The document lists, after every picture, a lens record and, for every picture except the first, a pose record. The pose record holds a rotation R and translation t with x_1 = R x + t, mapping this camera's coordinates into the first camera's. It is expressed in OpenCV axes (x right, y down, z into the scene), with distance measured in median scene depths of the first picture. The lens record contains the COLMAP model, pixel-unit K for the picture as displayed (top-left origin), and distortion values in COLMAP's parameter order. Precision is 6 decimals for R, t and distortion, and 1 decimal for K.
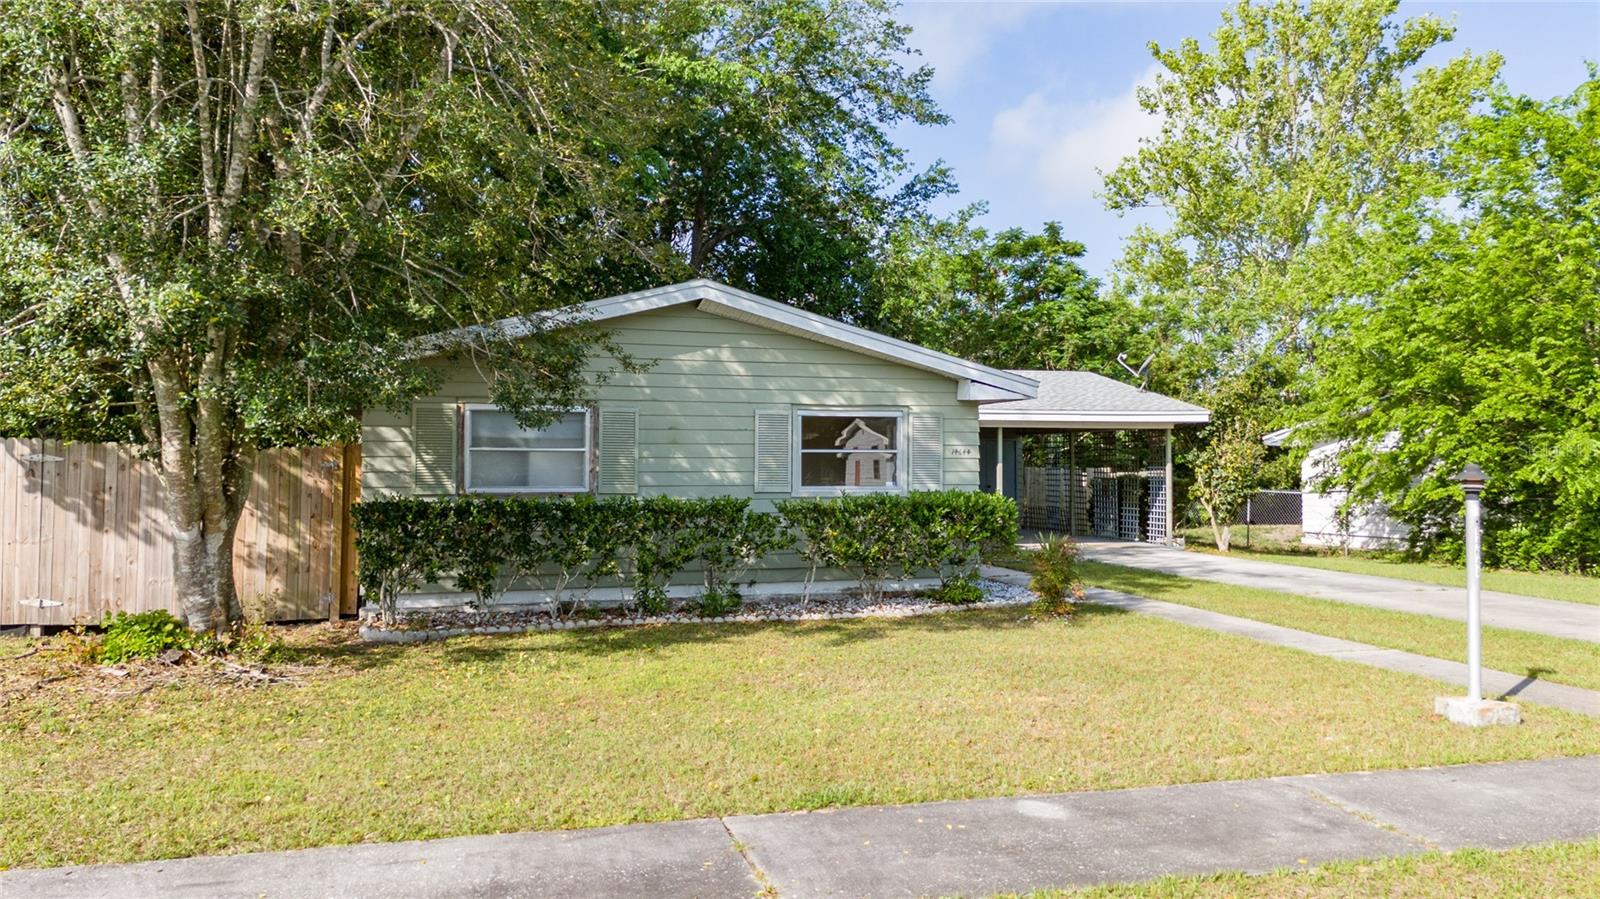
lens RADIAL K [[1184.7, 0, 800.0], [0, 1184.7, 449.5], [0, 0, 1]] dist [0.052938, -0.002263]
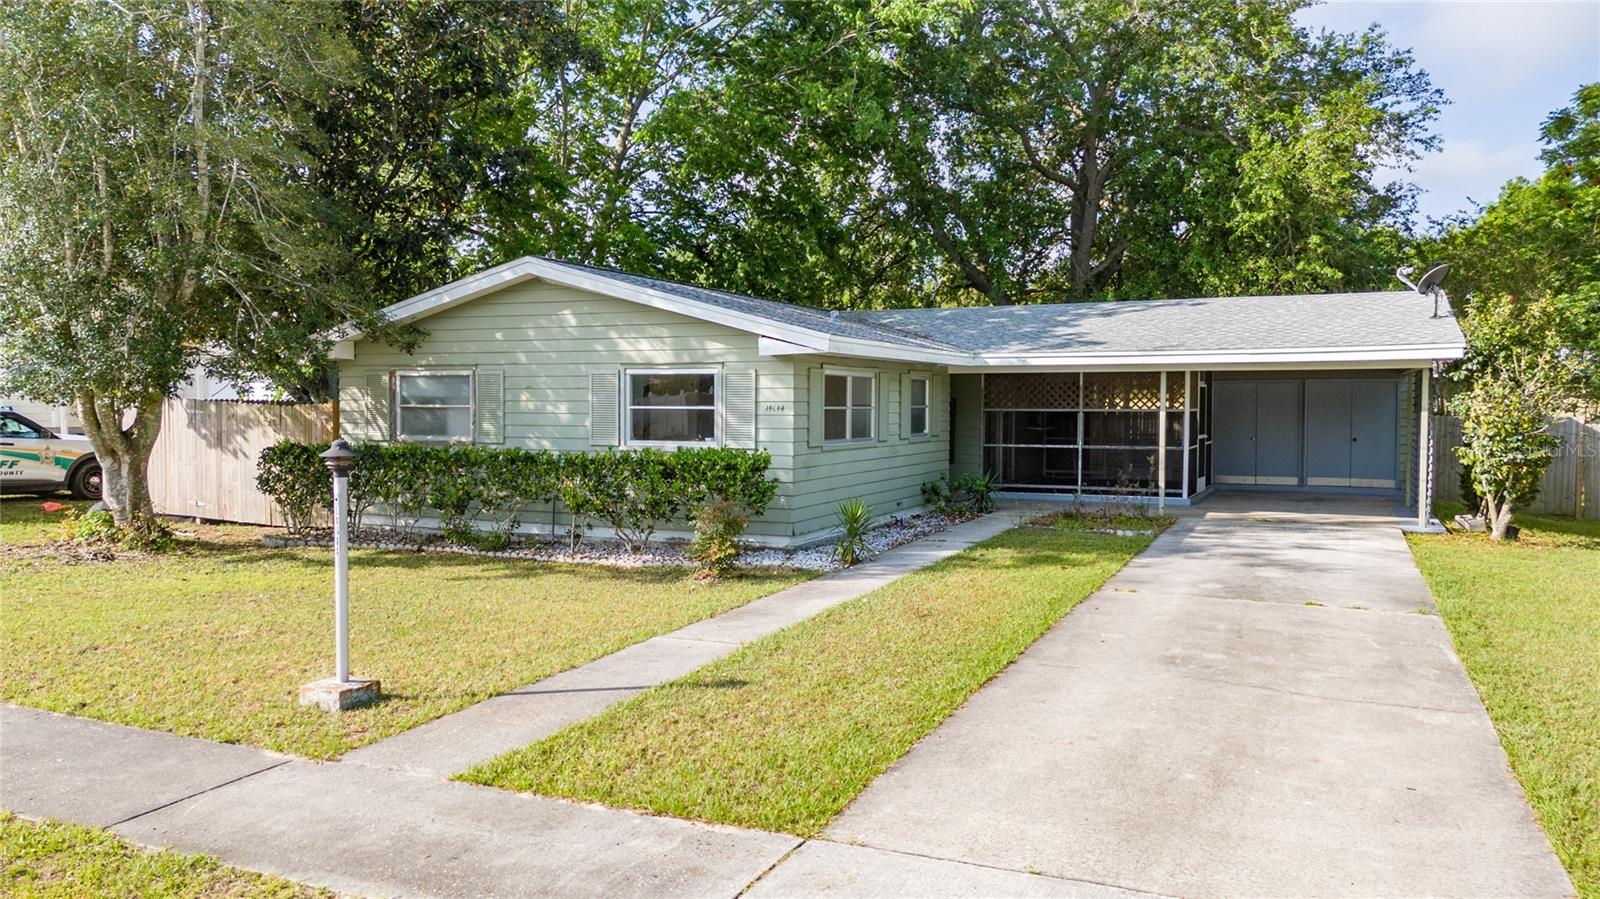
lens RADIAL K [[1184.7, 0, 800.0], [0, 1184.7, 449.5], [0, 0, 1]] dist [0.052938, -0.002263]
pose [[0.739315, 0.029282, -0.672723, 0.847201], [0.009013, 0.998534, 0.053369, -0.016764], [0.673300, -0.045520, 0.737967, 0.311717]]
